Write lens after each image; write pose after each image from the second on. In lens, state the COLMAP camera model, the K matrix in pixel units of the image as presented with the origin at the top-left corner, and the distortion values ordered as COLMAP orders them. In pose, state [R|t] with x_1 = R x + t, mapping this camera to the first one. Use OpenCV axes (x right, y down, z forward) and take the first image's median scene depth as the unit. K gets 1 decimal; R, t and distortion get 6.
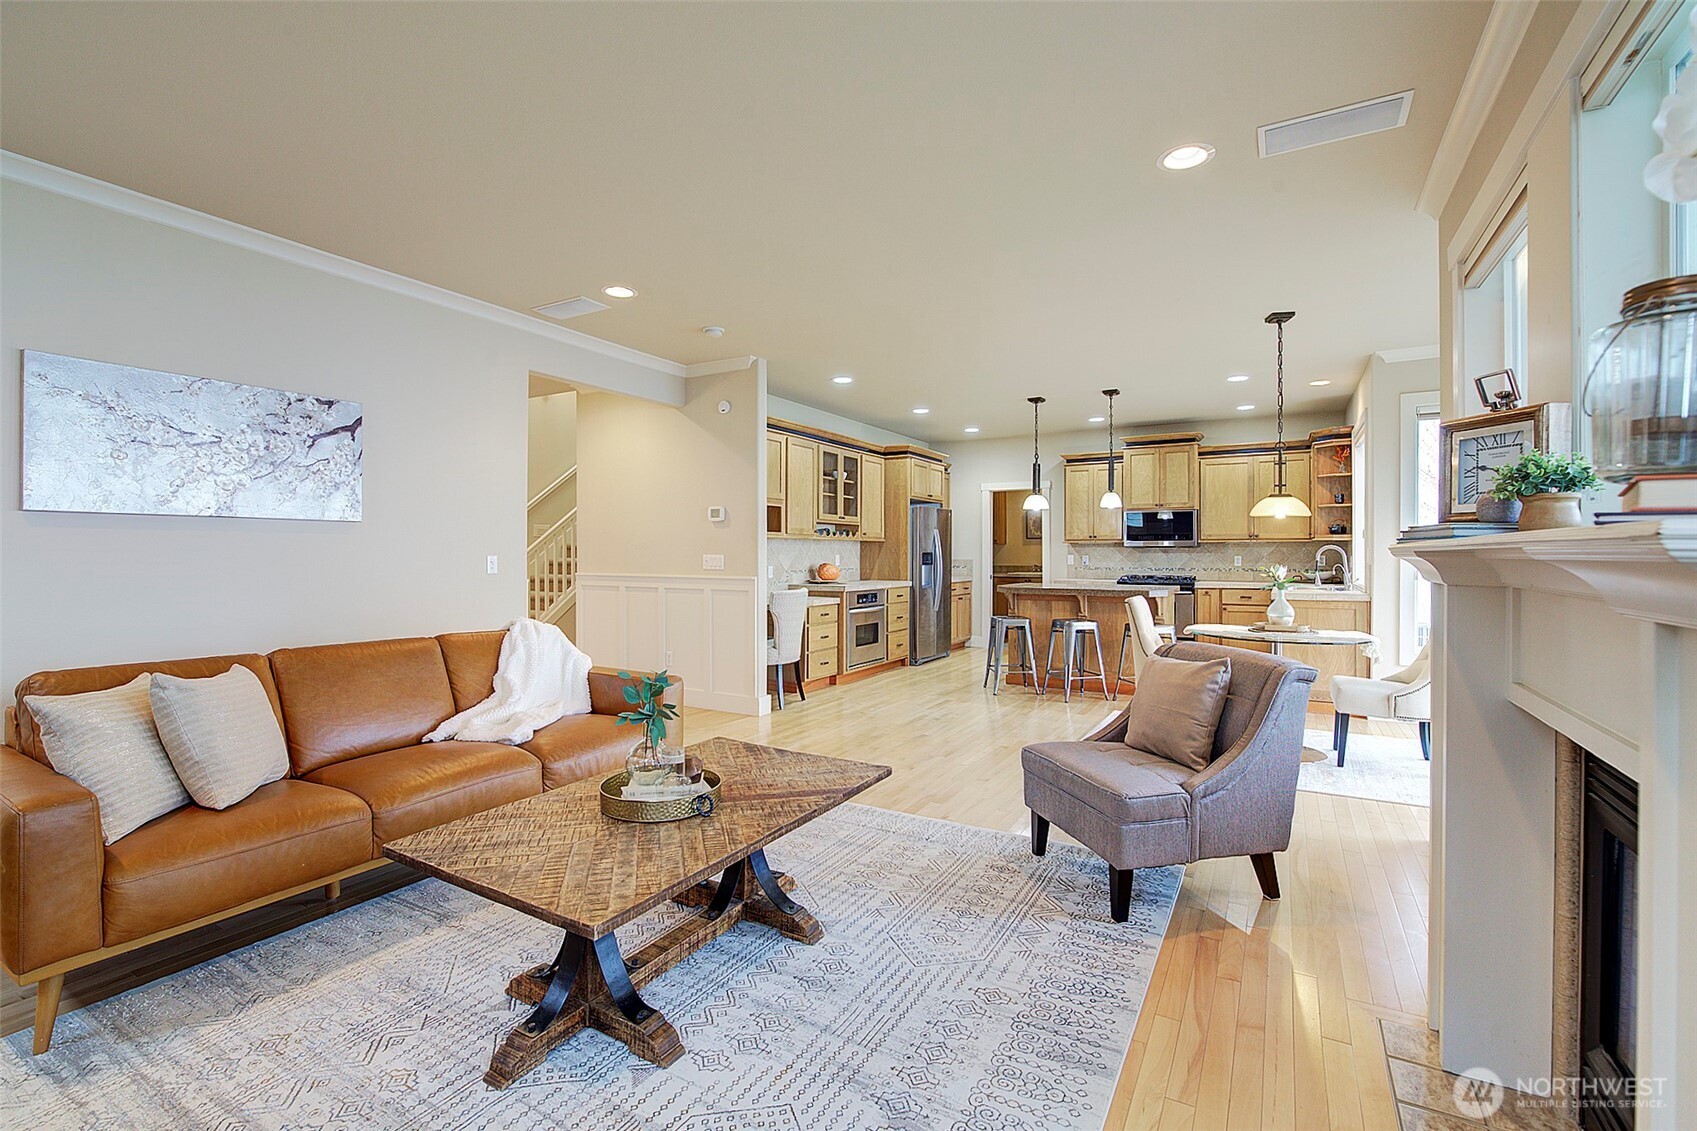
lens RADIAL K [[753.2, 0, 843.4], [0, 753.2, 561.6], [0, 0, 1]] dist [-0.000493, 0.000021]
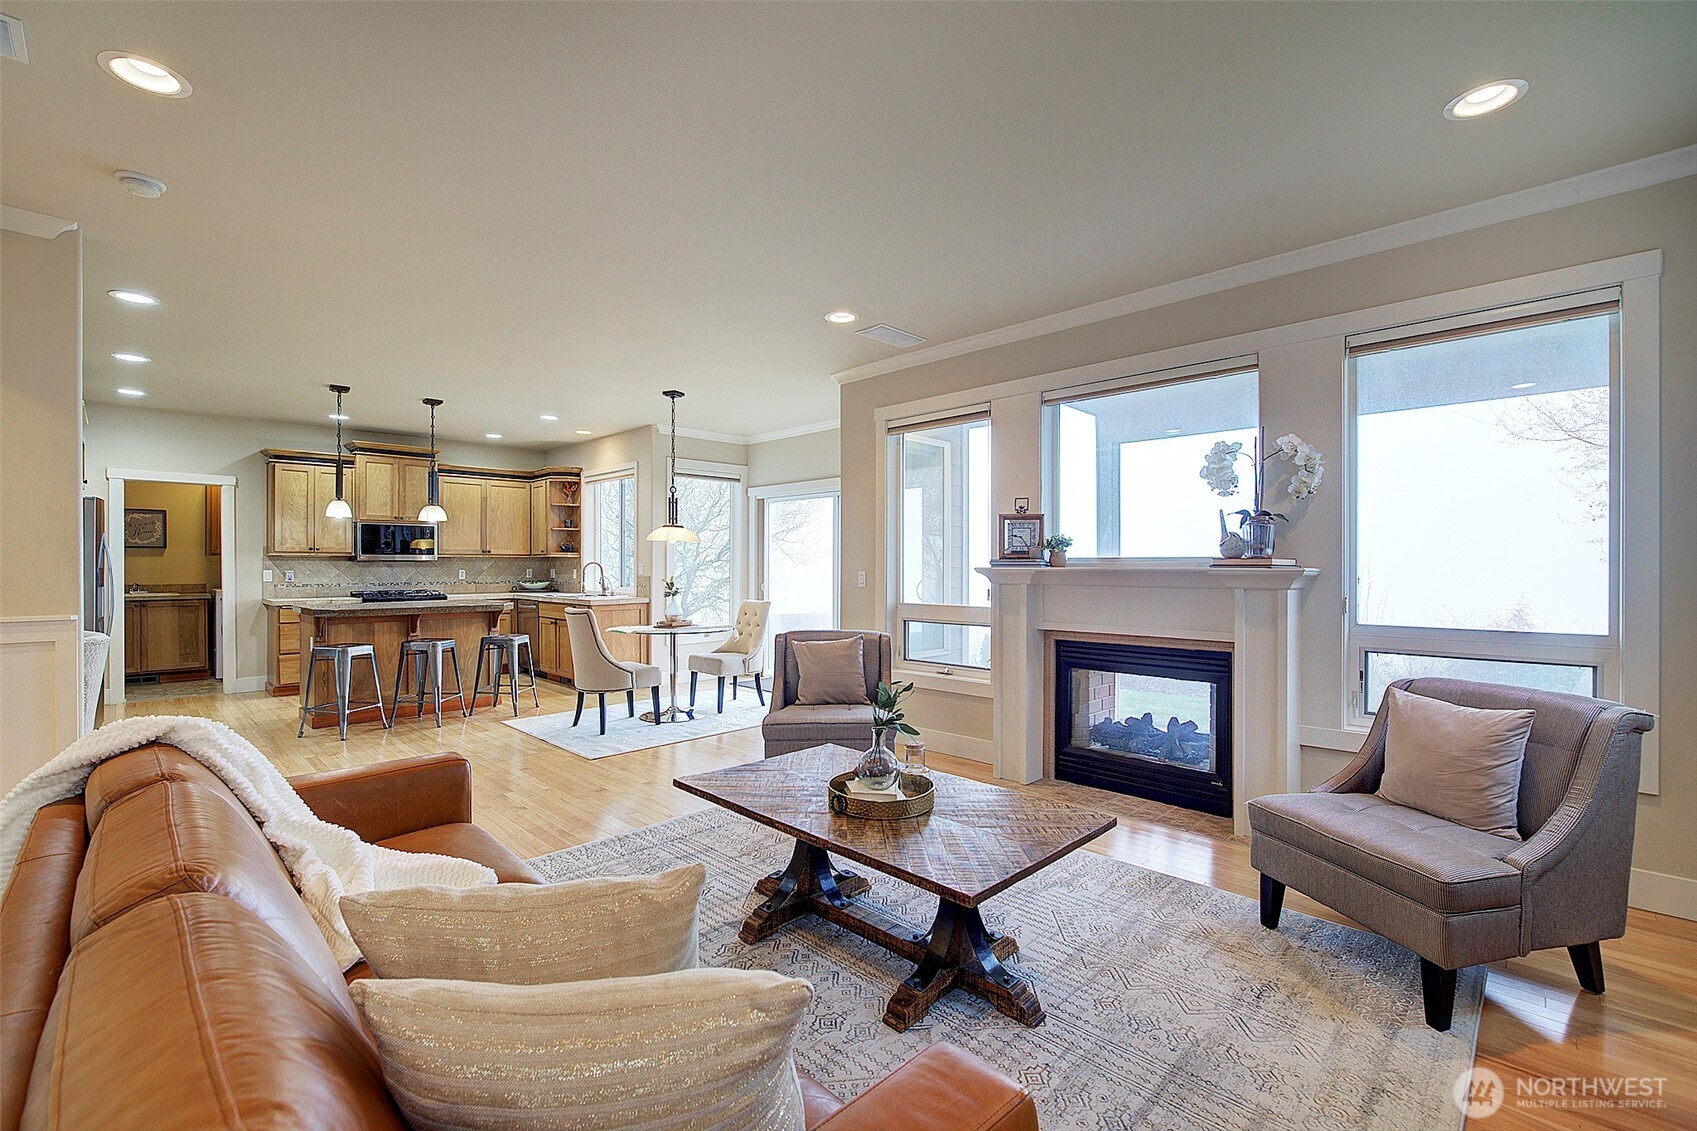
lens RADIAL K [[740.9, 0, 845.8], [0, 740.9, 570.3], [0, 0, 1]] dist [-0.000332, 0.000058]
pose [[0.265329, -0.007291, 0.964130, -0.362715], [0.009858, 0.999940, 0.004849, -0.007368], [-0.964108, 0.008218, 0.265385, 0.207830]]
